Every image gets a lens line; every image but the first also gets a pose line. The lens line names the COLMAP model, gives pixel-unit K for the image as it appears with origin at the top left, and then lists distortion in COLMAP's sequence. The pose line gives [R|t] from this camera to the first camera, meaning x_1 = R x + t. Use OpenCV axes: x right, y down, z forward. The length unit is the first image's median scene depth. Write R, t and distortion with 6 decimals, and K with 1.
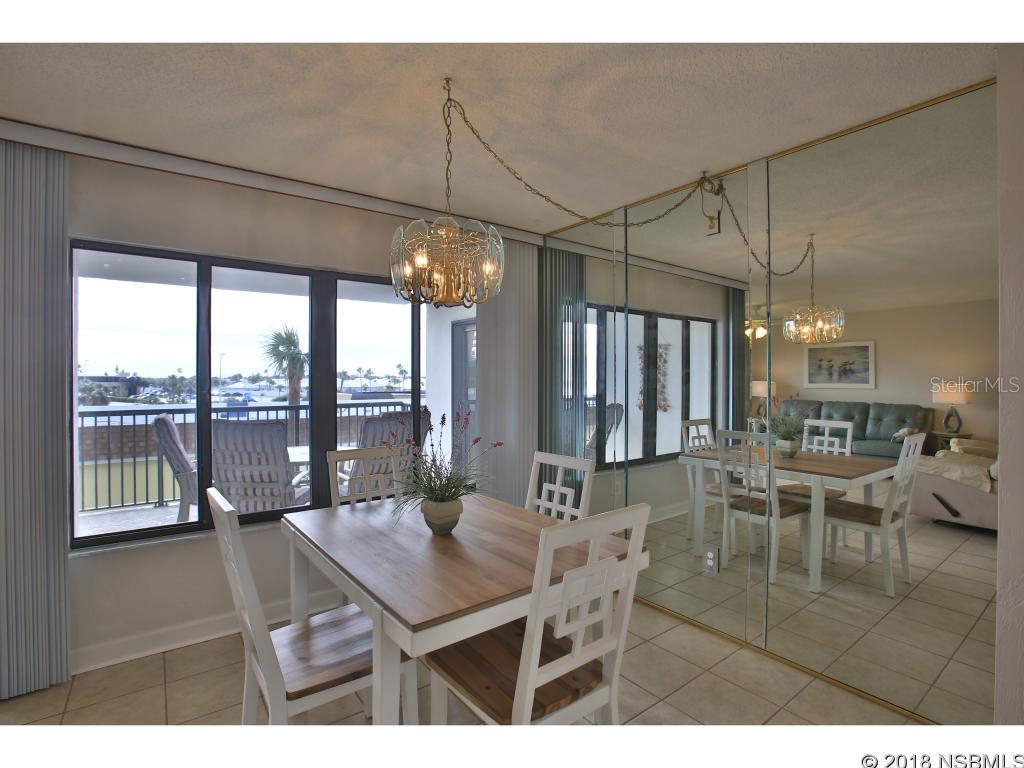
lens RADIAL K [[494.6, 0, 505.6], [0, 494.6, 381.6], [0, 0, 1]] dist [-0.061893, 0.020889]
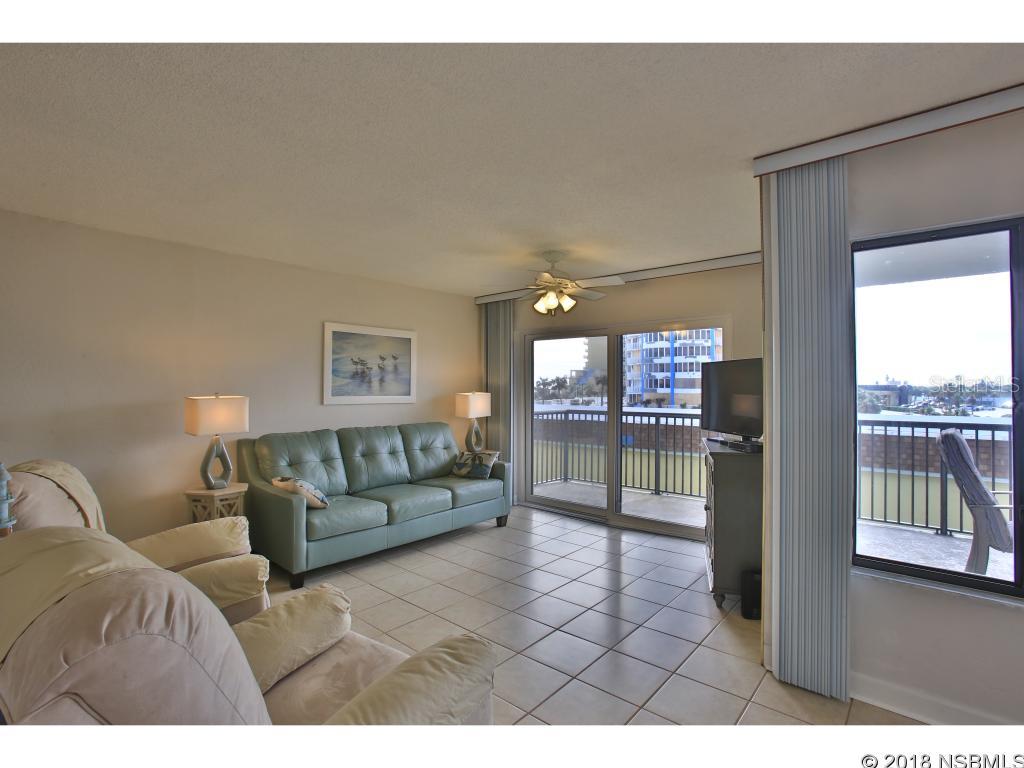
lens RADIAL K [[494.6, 0, 505.6], [0, 494.6, 381.6], [0, 0, 1]] dist [-0.061893, 0.020889]
pose [[0.215069, -0.013582, -0.976504, -0.047542], [-0.003979, 0.999883, -0.014784, -0.000477], [0.976591, 0.007066, 0.214990, 0.042583]]
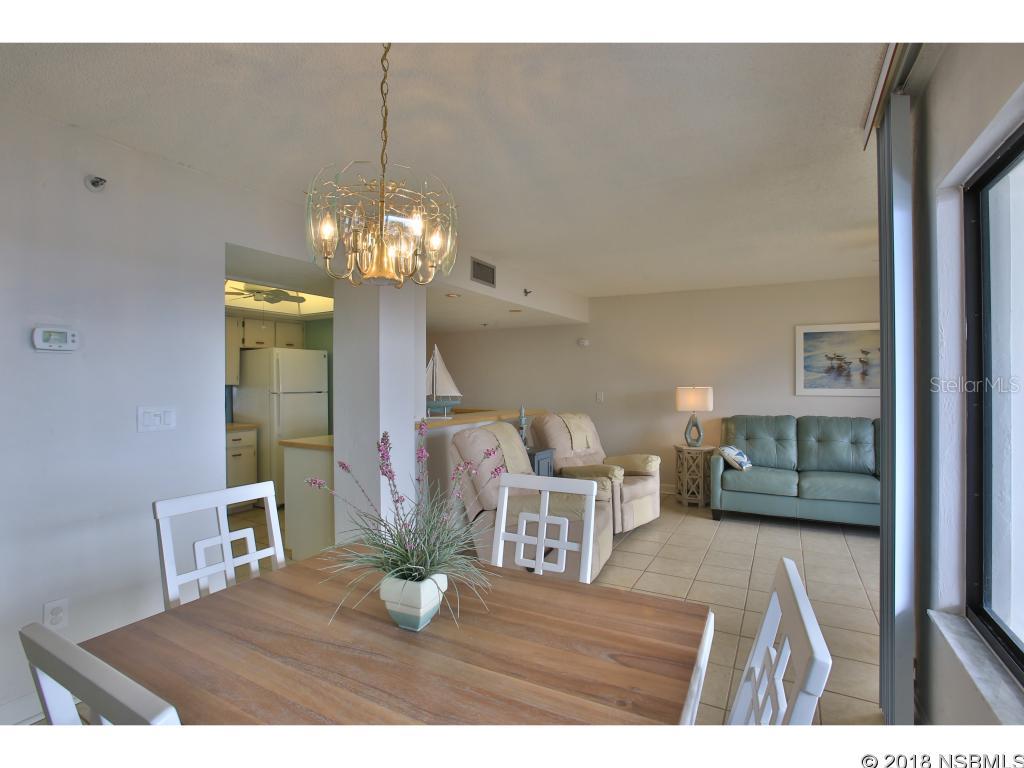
lens RADIAL K [[494.6, 0, 505.6], [0, 494.6, 381.6], [0, 0, 1]] dist [-0.061893, 0.020889]
pose [[-0.910113, 0.002567, -0.414353, 0.002775], [0.001738, 0.999996, 0.002378, -0.003113], [0.414357, 0.001444, -0.910113, 0.466475]]
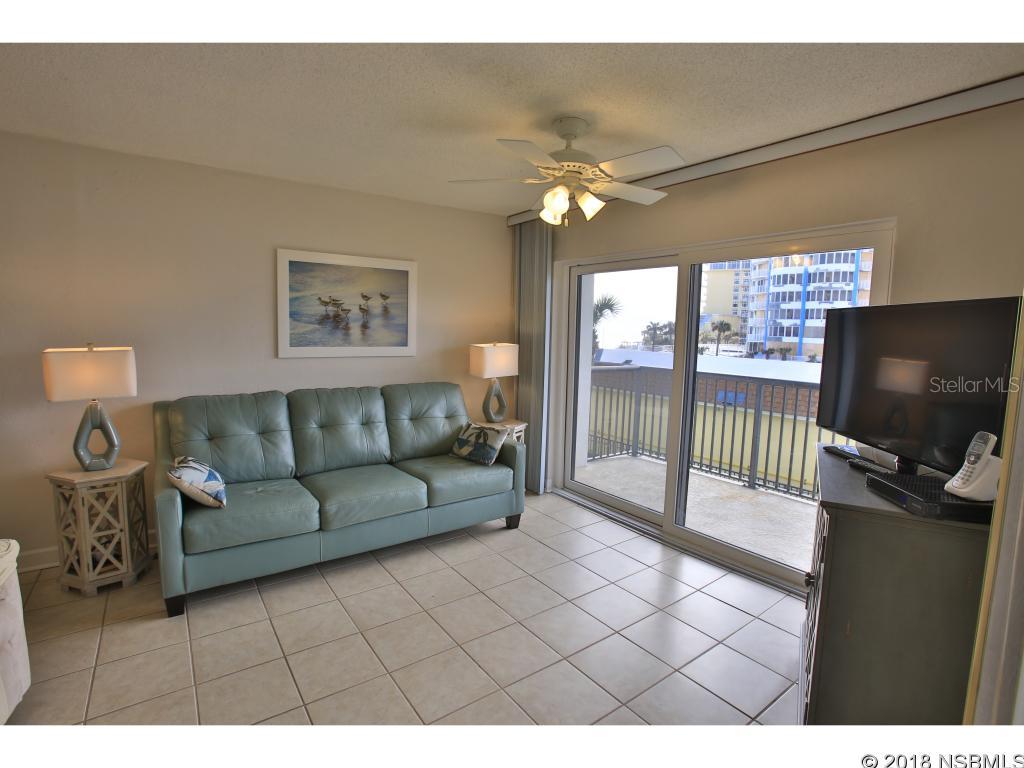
lens RADIAL K [[494.6, 0, 505.6], [0, 494.6, 381.6], [0, 0, 1]] dist [-0.061893, 0.020889]
pose [[-0.003175, 0.104512, -0.994519, -0.242079], [-0.025528, 0.994191, 0.104559, -0.012703], [0.999669, 0.025720, -0.000489, 0.183485]]
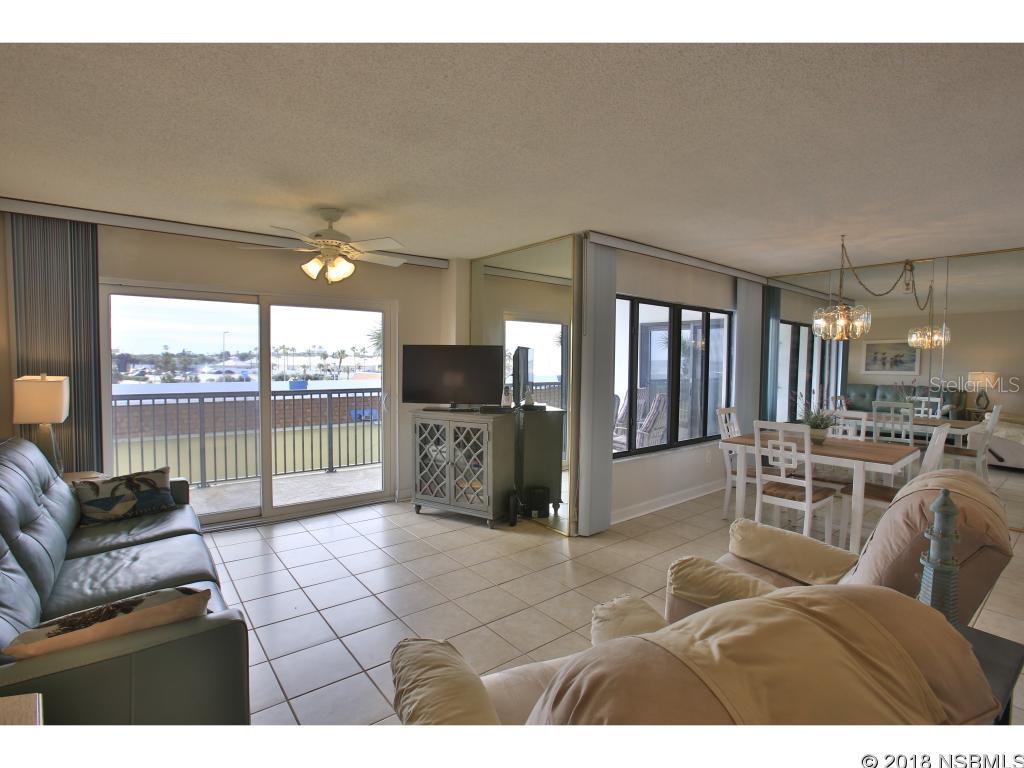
lens RADIAL K [[483.8, 0, 534.3], [0, 483.8, 376.5], [0, 0, 1]] dist [-0.003979, -0.000093]
pose [[0.997465, 0.010234, 0.070419, -0.452478], [-0.012249, 0.999526, 0.028244, -0.008702], [-0.070096, -0.029035, 0.997118, -0.293954]]
